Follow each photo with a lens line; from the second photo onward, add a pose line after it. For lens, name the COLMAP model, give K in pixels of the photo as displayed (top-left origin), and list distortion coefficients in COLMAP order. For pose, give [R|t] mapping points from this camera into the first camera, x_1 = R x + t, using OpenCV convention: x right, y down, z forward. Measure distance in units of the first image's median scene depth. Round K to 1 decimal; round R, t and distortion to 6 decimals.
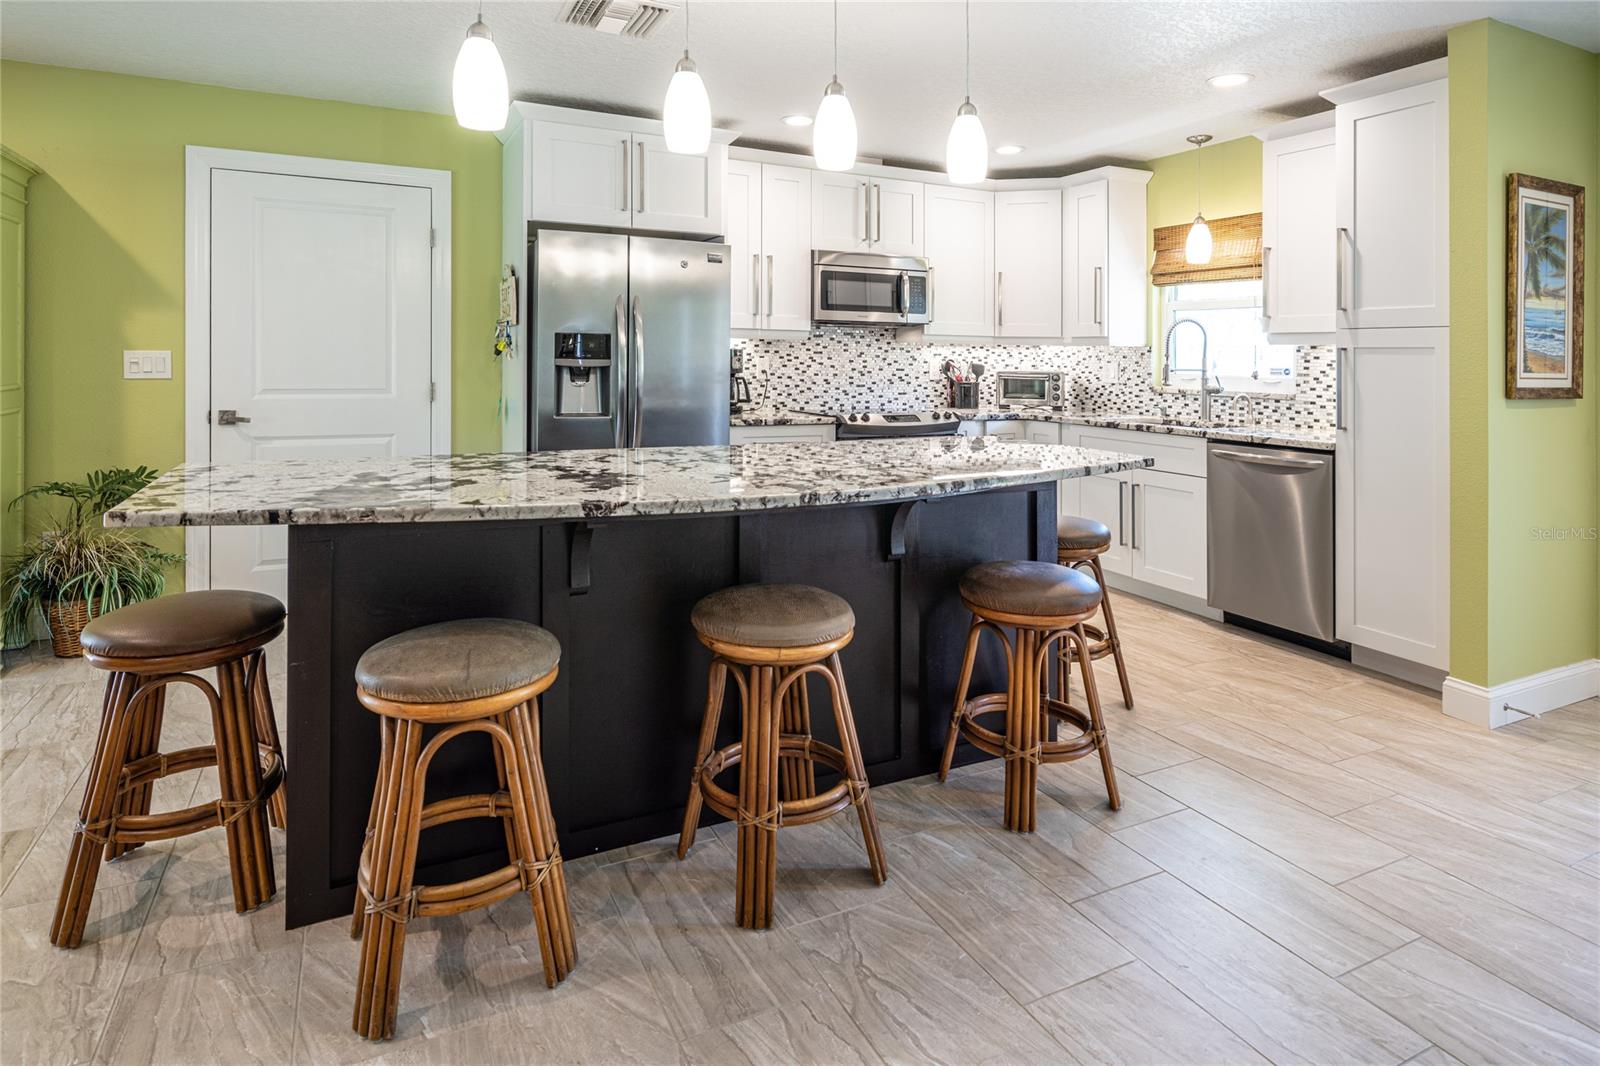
lens RADIAL K [[902.6, 0, 808.2], [0, 902.6, 355.1], [0, 0, 1]] dist [-0.004942, 0.001925]
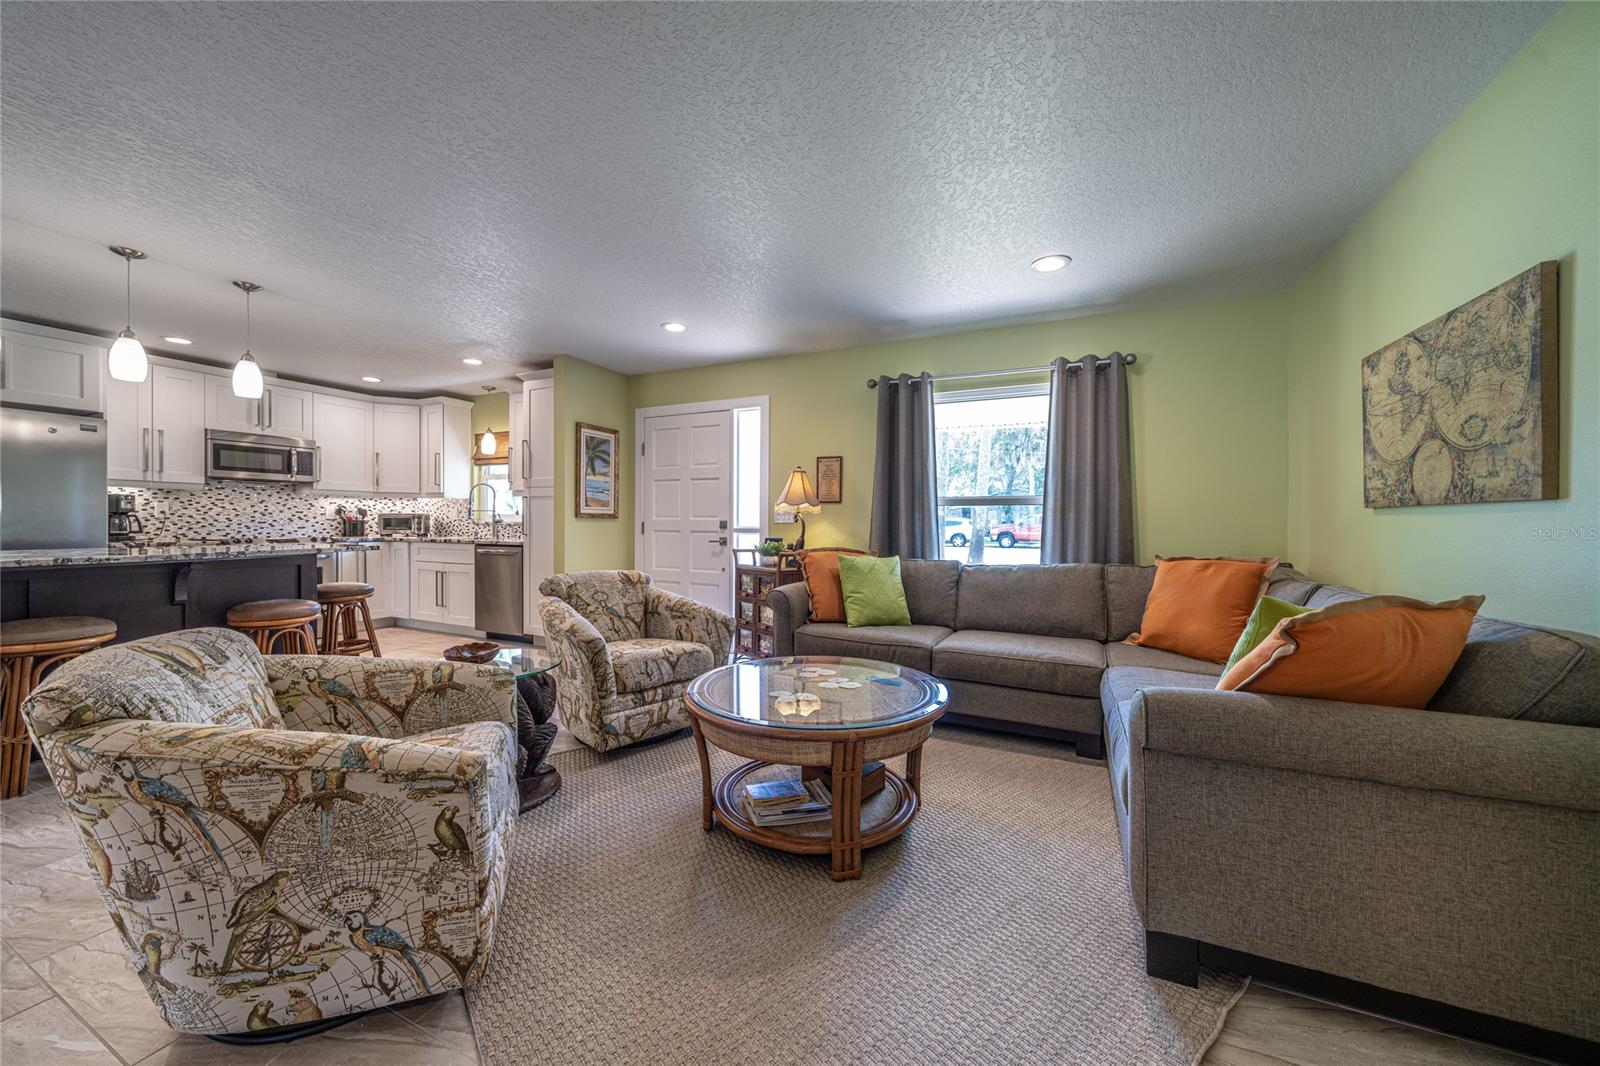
lens RADIAL K [[579.5, 0, 795.5], [0, 579.5, 521.7], [0, 0, 1]] dist [-0.000861, -0.001240]
pose [[0.789440, -0.007847, 0.613778, 0.190115], [0.002497, 0.999951, 0.009572, 0.029047], [-0.613823, -0.006024, 0.789421, -0.344601]]
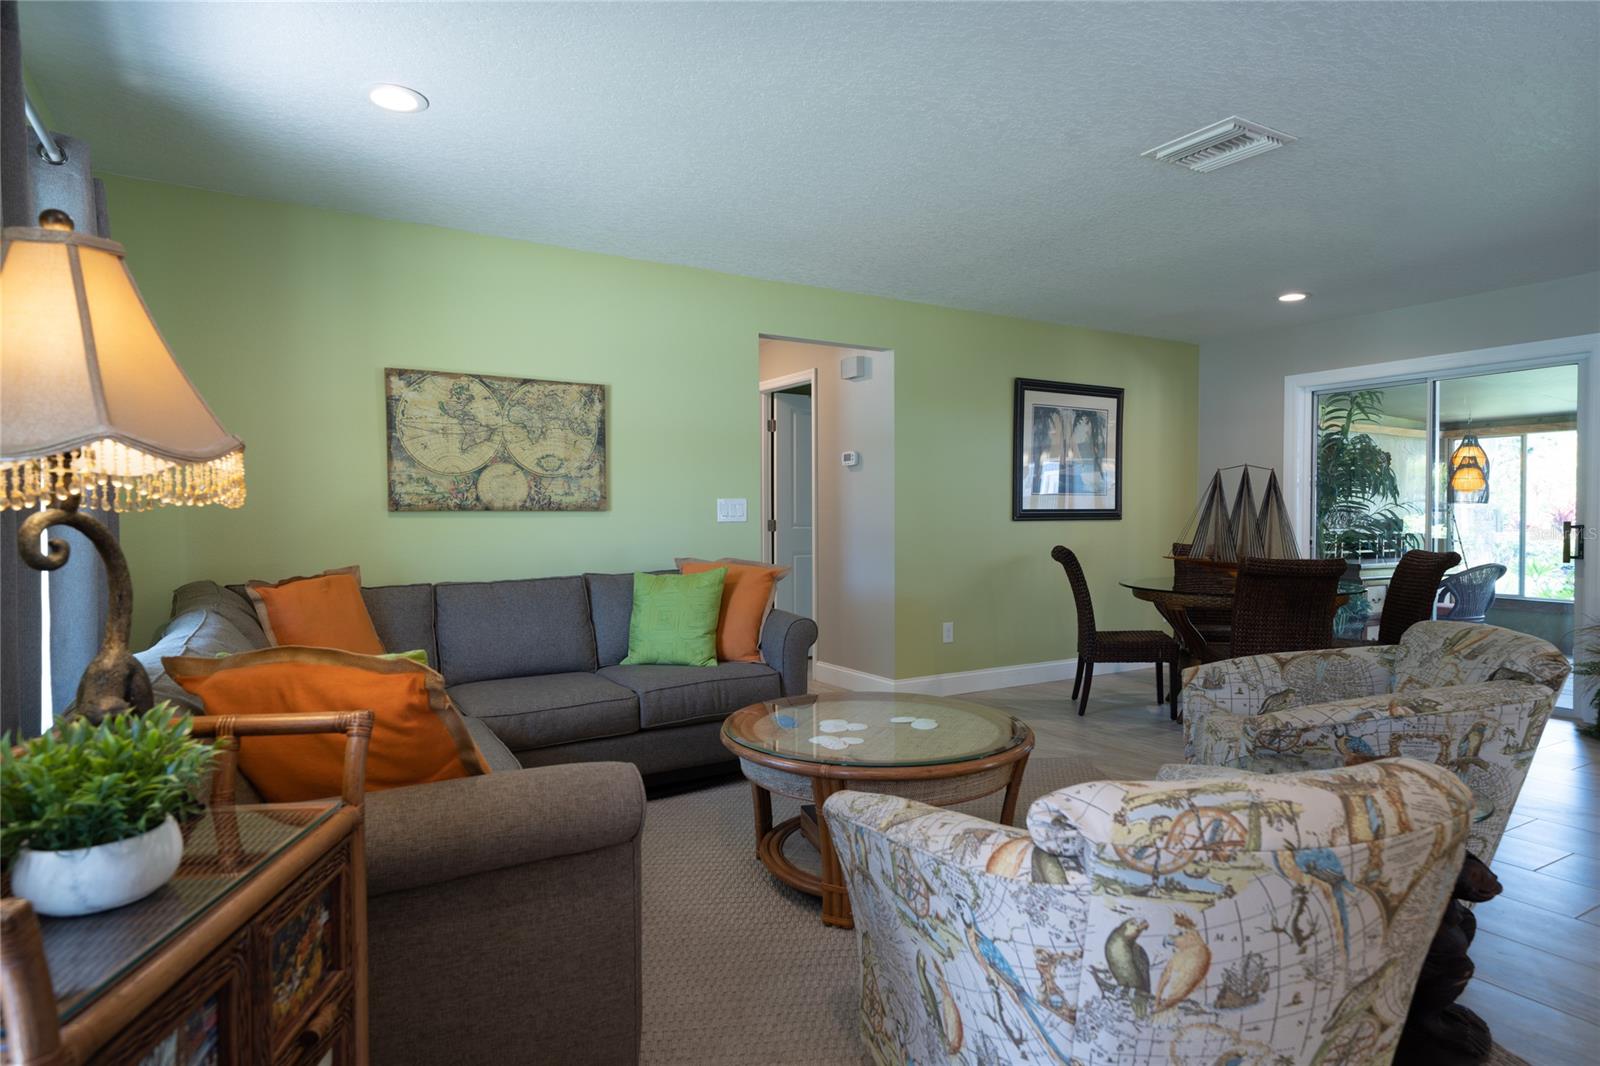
lens RADIAL K [[877.9, 0, 794.4], [0, 877.9, 532.4], [0, 0, 1]] dist [0.019021, 0.002408]
pose [[-0.997247, -0.006903, -0.073827, 0.560112], [-0.008174, 0.999823, 0.016926, 0.026544], [0.073698, 0.017482, -0.997127, 0.534762]]
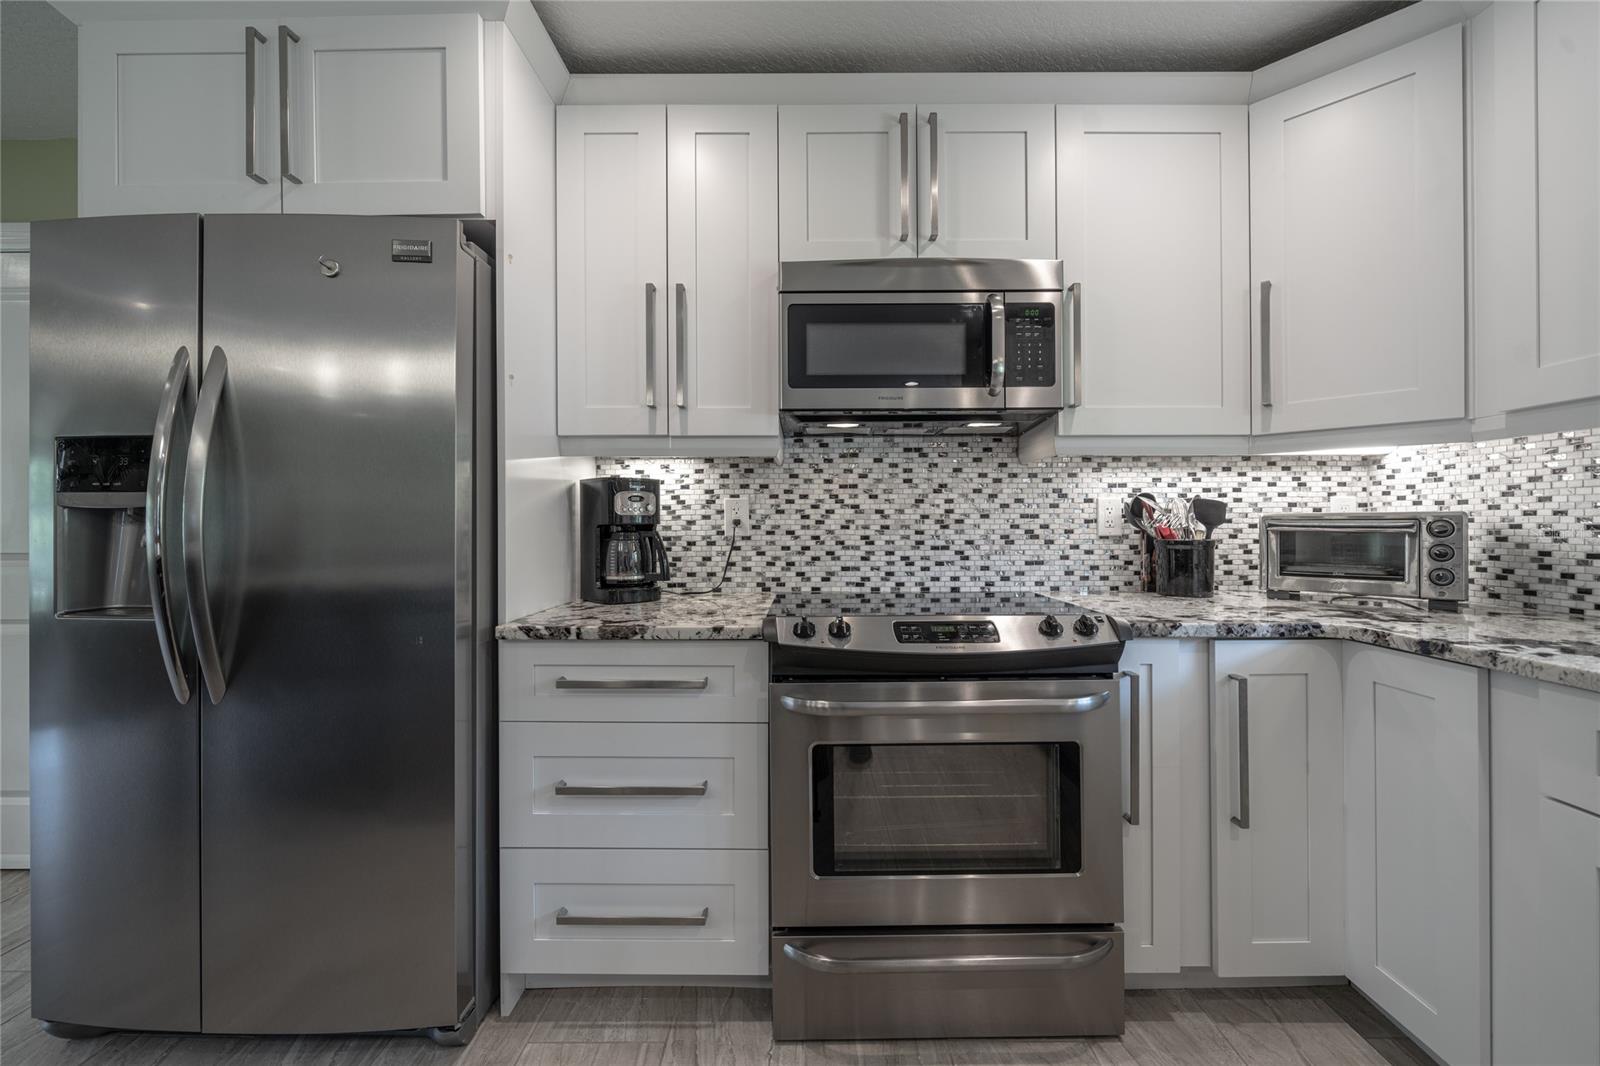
lens RADIAL K [[620.8, 0, 813.8], [0, 620.8, 526.8], [0, 0, 1]] dist [-0.001344, -0.000676]
pose [[0.892956, -0.015402, -0.449881, 0.174795], [0.016832, 0.999858, -0.000822, 0.023624], [0.449830, -0.006839, 0.893088, 0.731975]]
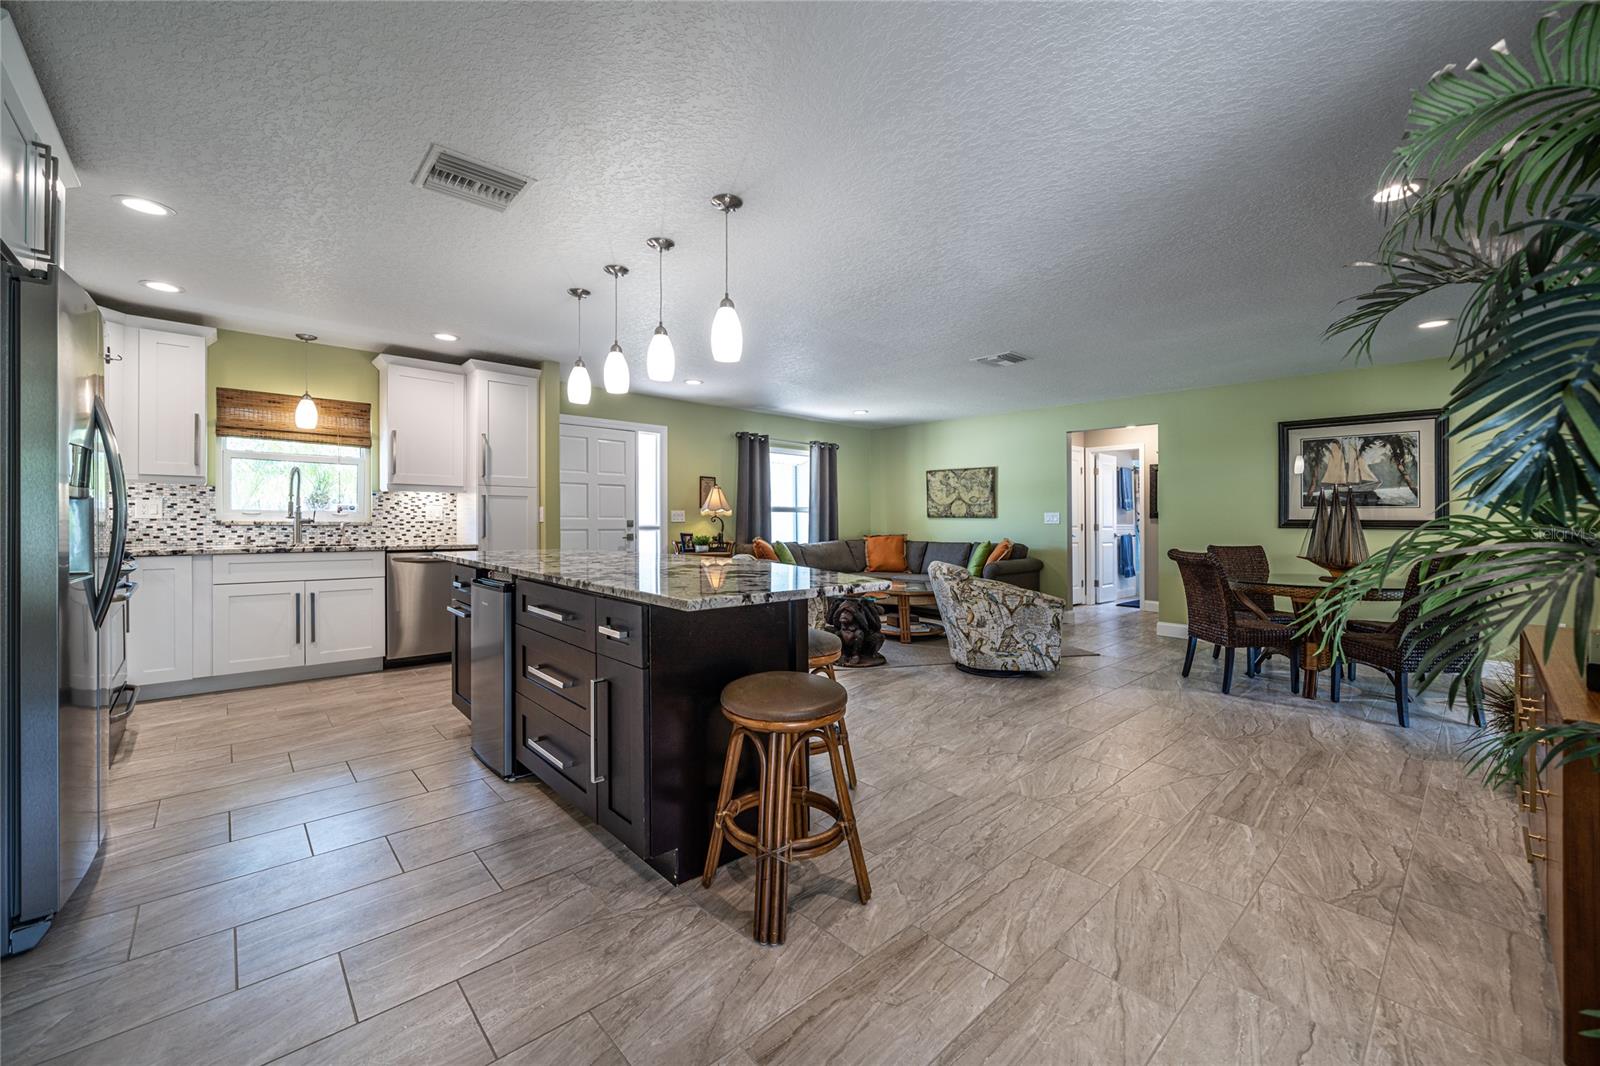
lens RADIAL K [[639.4, 0, 801.5], [0, 639.4, 525.2], [0, 0, 1]] dist [0.000107, 0.000029]
pose [[-0.275956, -0.026107, 0.960816, -0.683133], [-0.015600, 0.999621, 0.022681, 0.011015], [-0.961044, -0.008730, -0.276259, 0.532084]]
